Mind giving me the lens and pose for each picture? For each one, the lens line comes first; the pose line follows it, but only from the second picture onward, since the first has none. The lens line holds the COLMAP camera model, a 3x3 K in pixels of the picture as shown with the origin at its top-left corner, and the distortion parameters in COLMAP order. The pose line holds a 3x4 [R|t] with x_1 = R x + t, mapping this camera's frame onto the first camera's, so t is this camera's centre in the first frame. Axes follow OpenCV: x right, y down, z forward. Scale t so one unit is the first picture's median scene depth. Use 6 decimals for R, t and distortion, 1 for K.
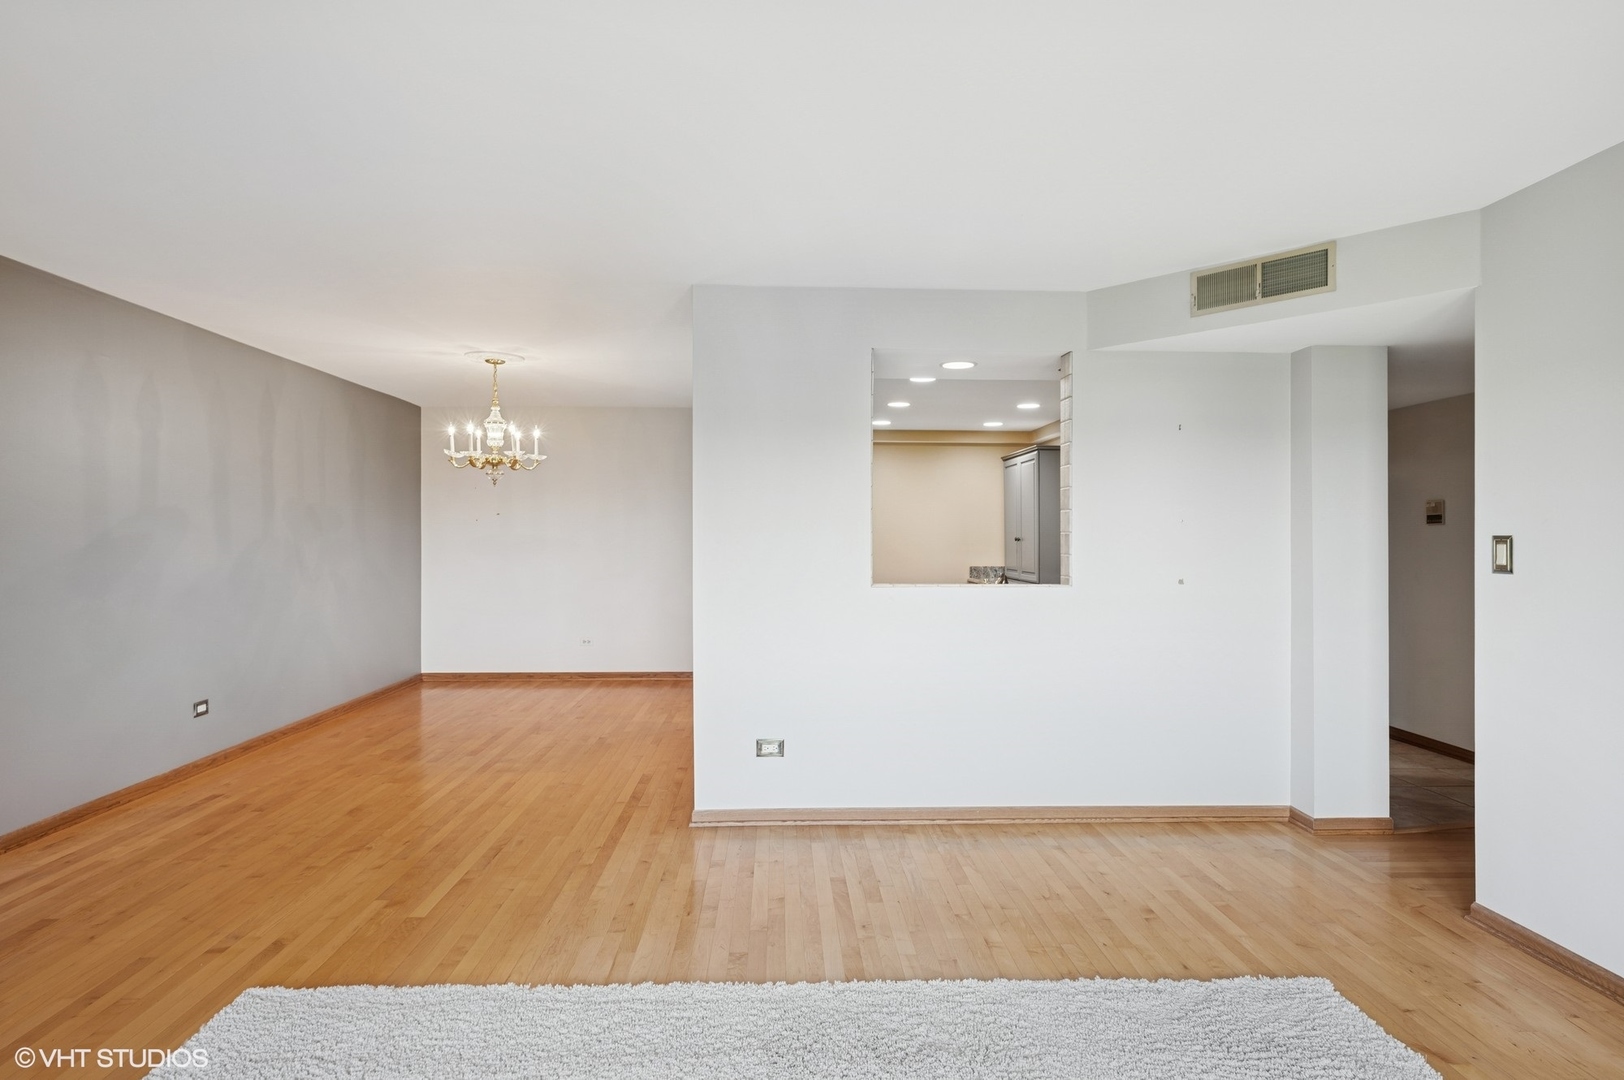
lens RADIAL K [[899.9, 0, 808.2], [0, 899.9, 539.1], [0, 0, 1]] dist [-0.005724, 0.002235]
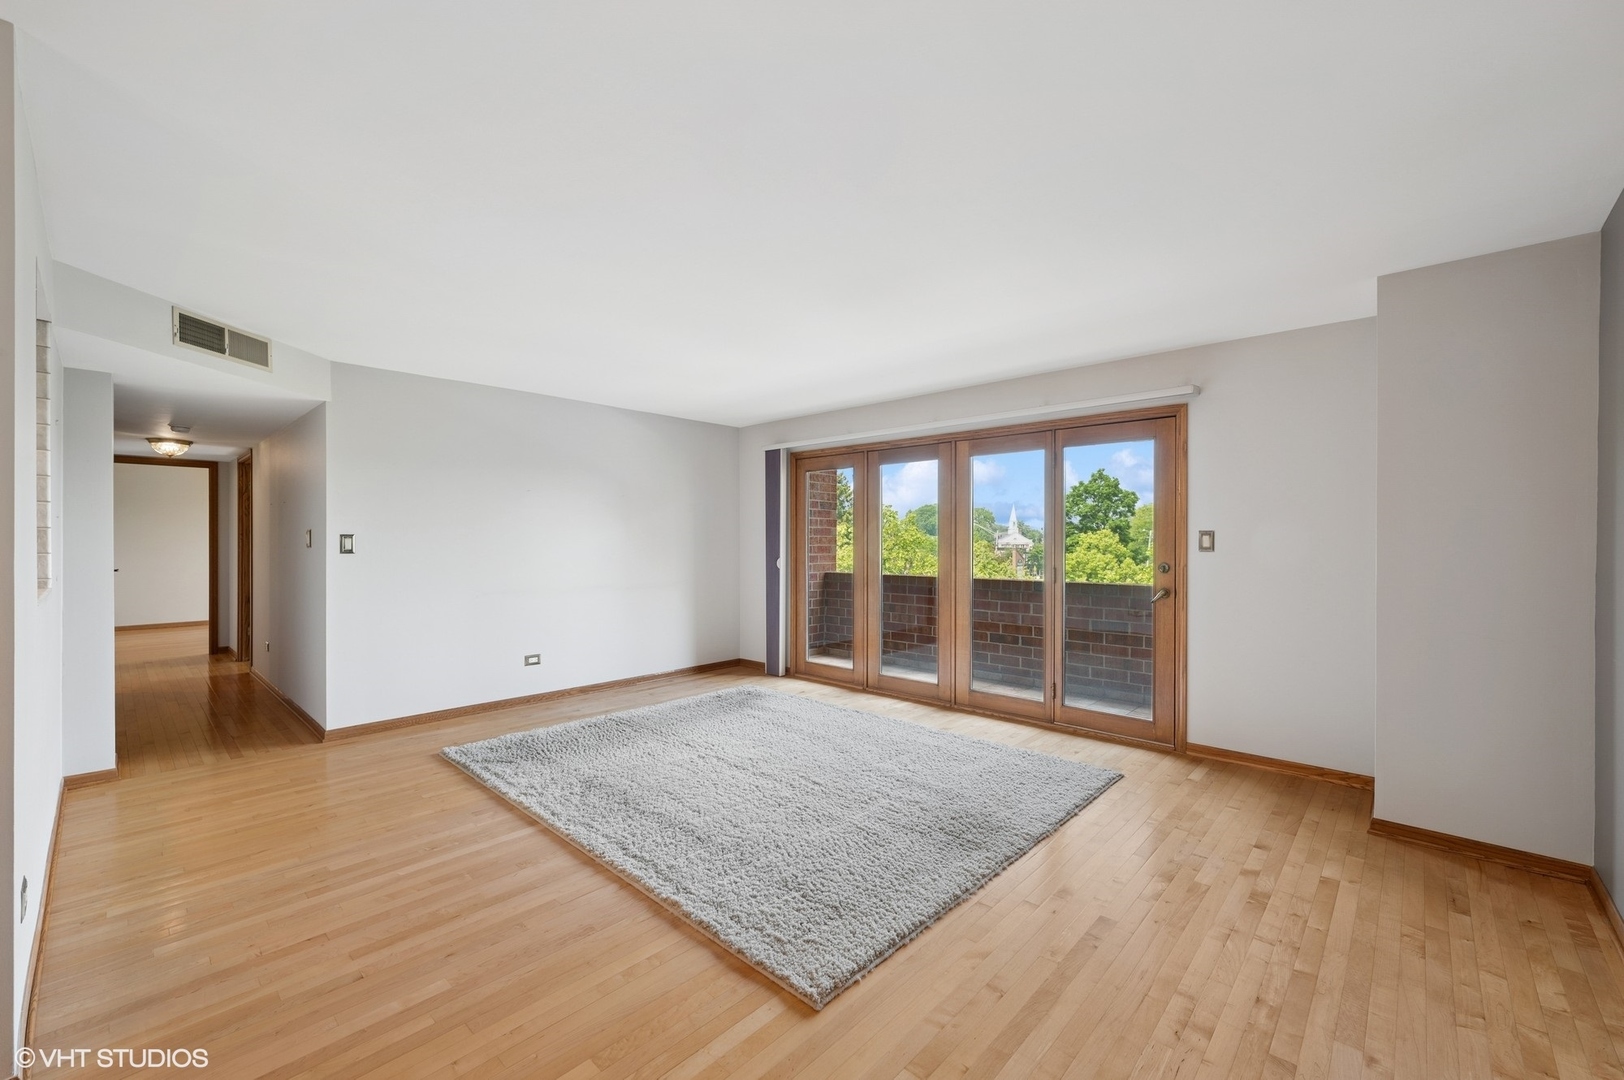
lens RADIAL K [[654.2, 0, 815.5], [0, 654.2, 540.7], [0, 0, 1]] dist [0.002034, 0.000155]
pose [[-0.717643, -0.002996, 0.696405, -0.748429], [0.001831, 0.999979, 0.006189, 0.003218], [-0.696409, 0.005717, -0.717623, 1.018574]]
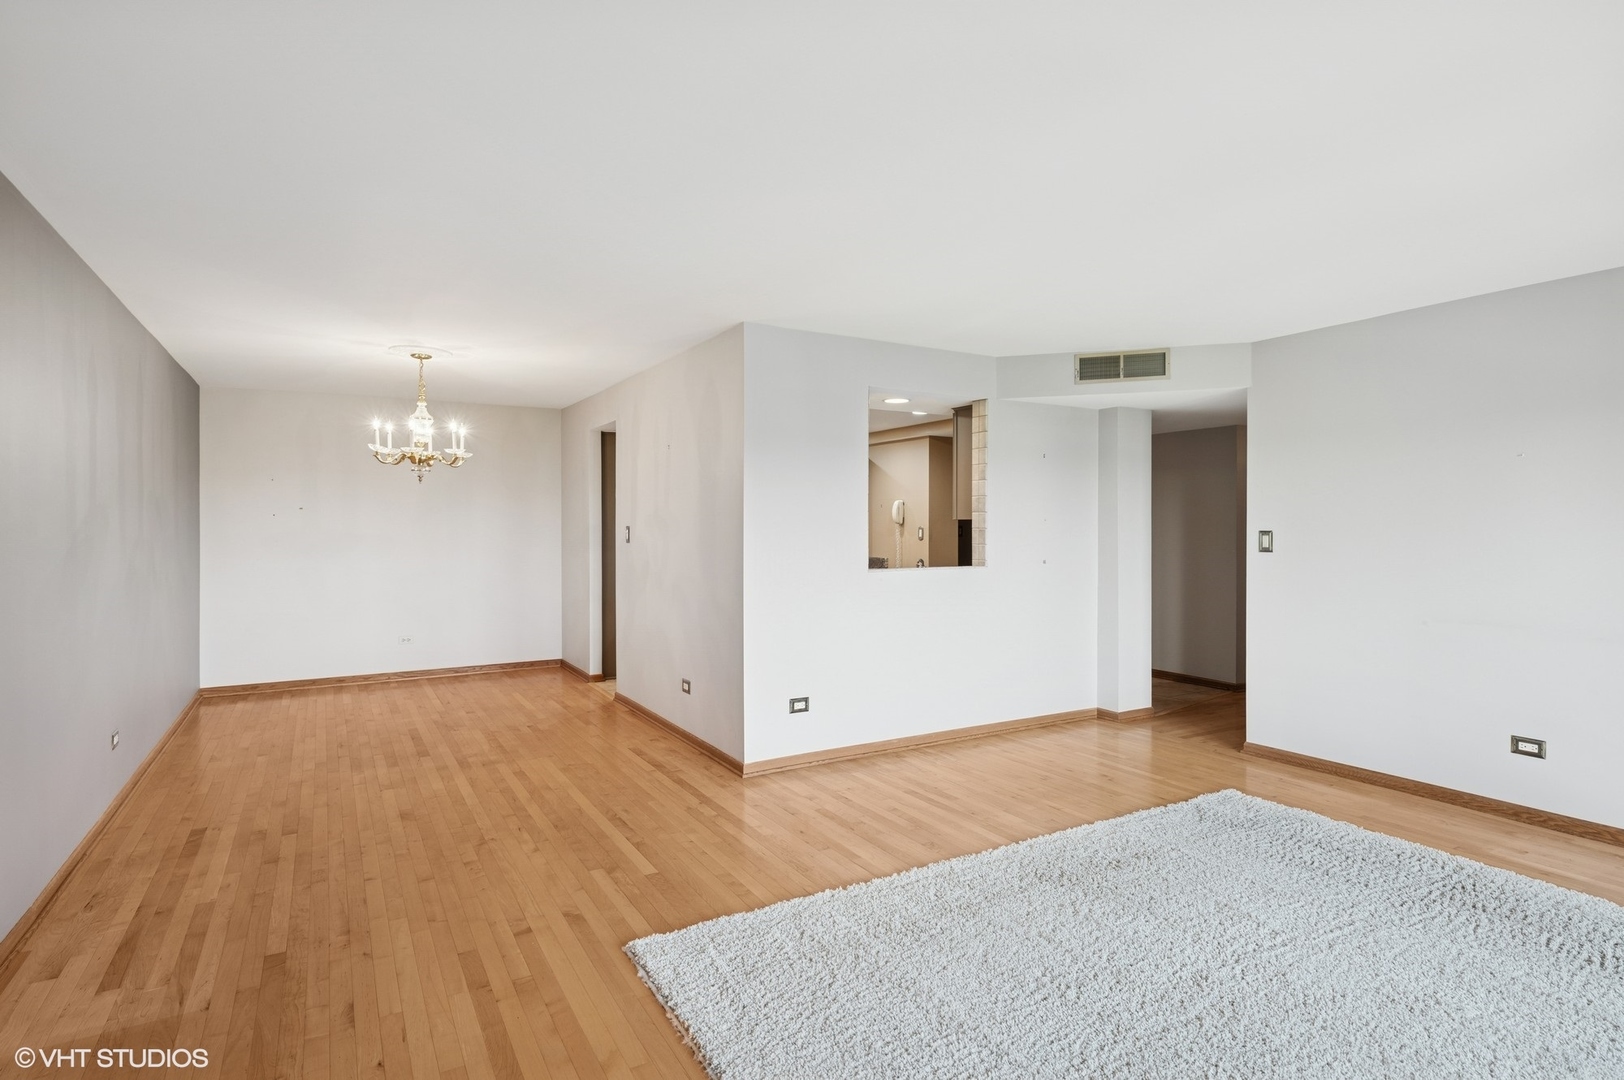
lens RADIAL K [[842.8, 0, 815.2], [0, 842.8, 533.4], [0, 0, 1]] dist [-0.001294, -0.001189]
pose [[0.877663, -0.008099, 0.479210, -0.618131], [0.005533, 0.999962, 0.006766, -0.010985], [-0.479247, -0.003287, 0.877674, -0.022897]]
